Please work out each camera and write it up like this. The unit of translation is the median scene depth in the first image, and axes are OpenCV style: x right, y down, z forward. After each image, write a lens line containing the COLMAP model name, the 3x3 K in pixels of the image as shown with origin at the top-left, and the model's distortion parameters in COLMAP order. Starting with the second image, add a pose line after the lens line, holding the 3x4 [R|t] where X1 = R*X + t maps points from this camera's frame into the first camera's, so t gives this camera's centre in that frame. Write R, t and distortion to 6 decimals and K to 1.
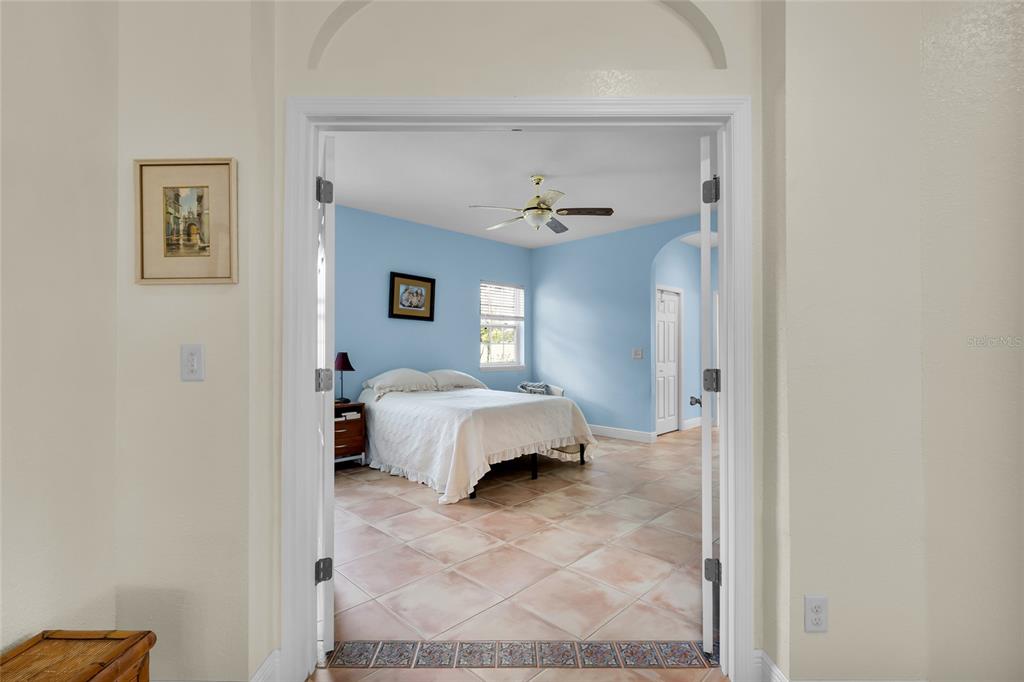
lens RADIAL K [[465.7, 0, 512.2], [0, 465.7, 342.0], [0, 0, 1]] dist [0.002178, 0.000019]
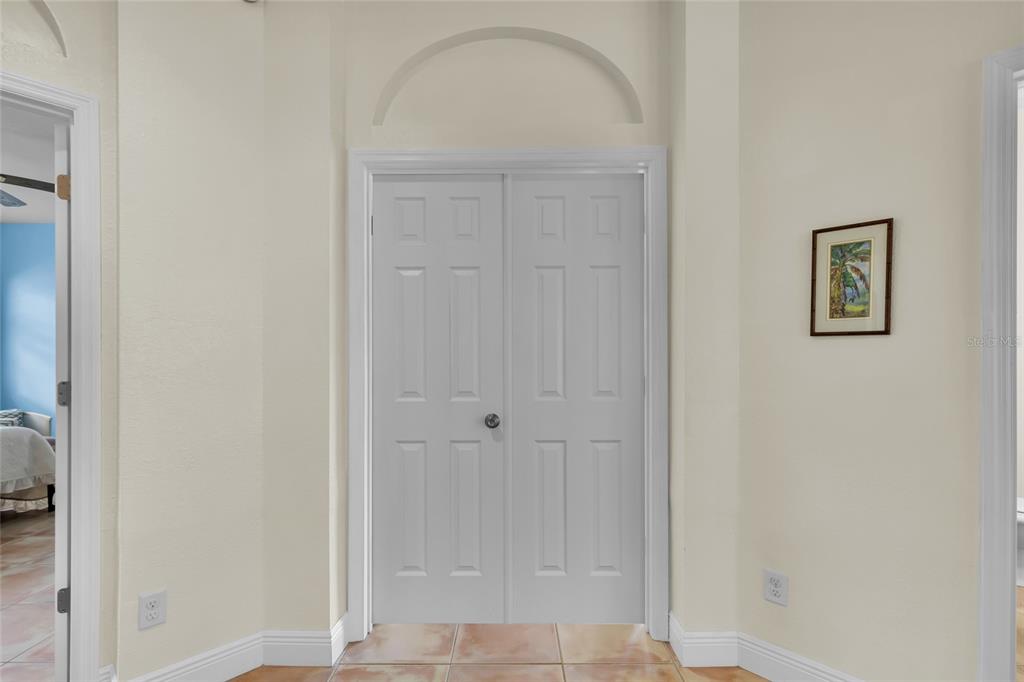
lens RADIAL K [[465.7, 0, 512.8], [0, 465.7, 367.1], [0, 0, 1]] dist [0.002178, 0.000019]
pose [[0.707736, -0.000469, 0.706477, 0.134739], [-0.011681, 0.999855, 0.012365, 0.002633], [-0.706380, -0.017004, 0.707628, -0.089623]]
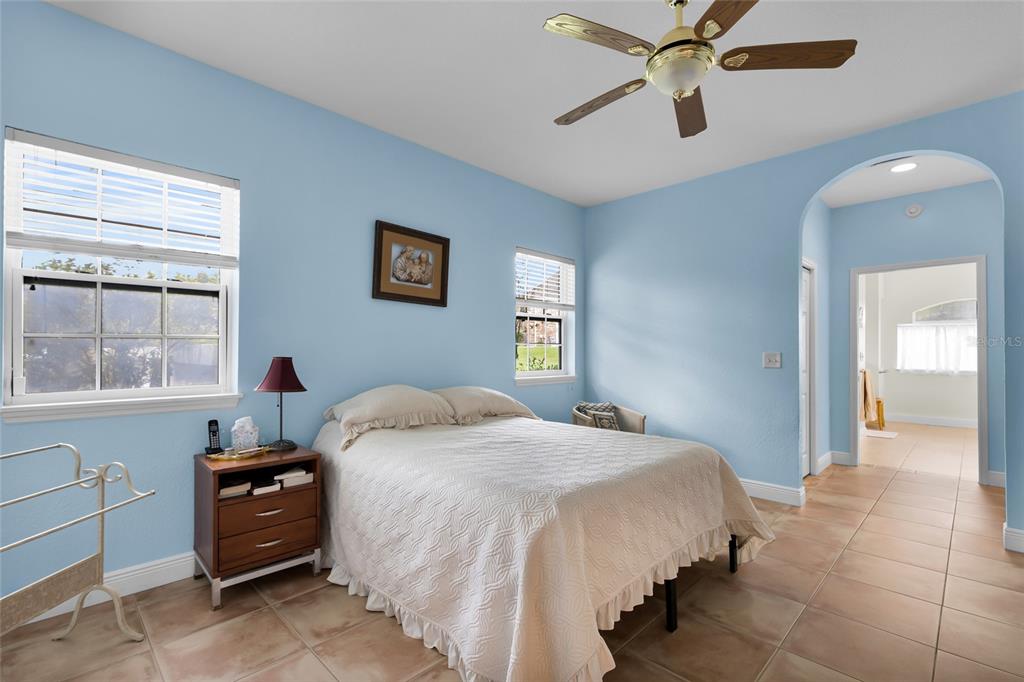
lens RADIAL K [[465.7, 0, 510.7], [0, 465.7, 340.7], [0, 0, 1]] dist [0.002178, 0.000019]
pose [[0.999992, 0.003991, 0.000564, -0.099603], [-0.003986, 0.999961, -0.007902, 0.006600], [-0.000596, 0.007900, 0.999969, 0.454002]]
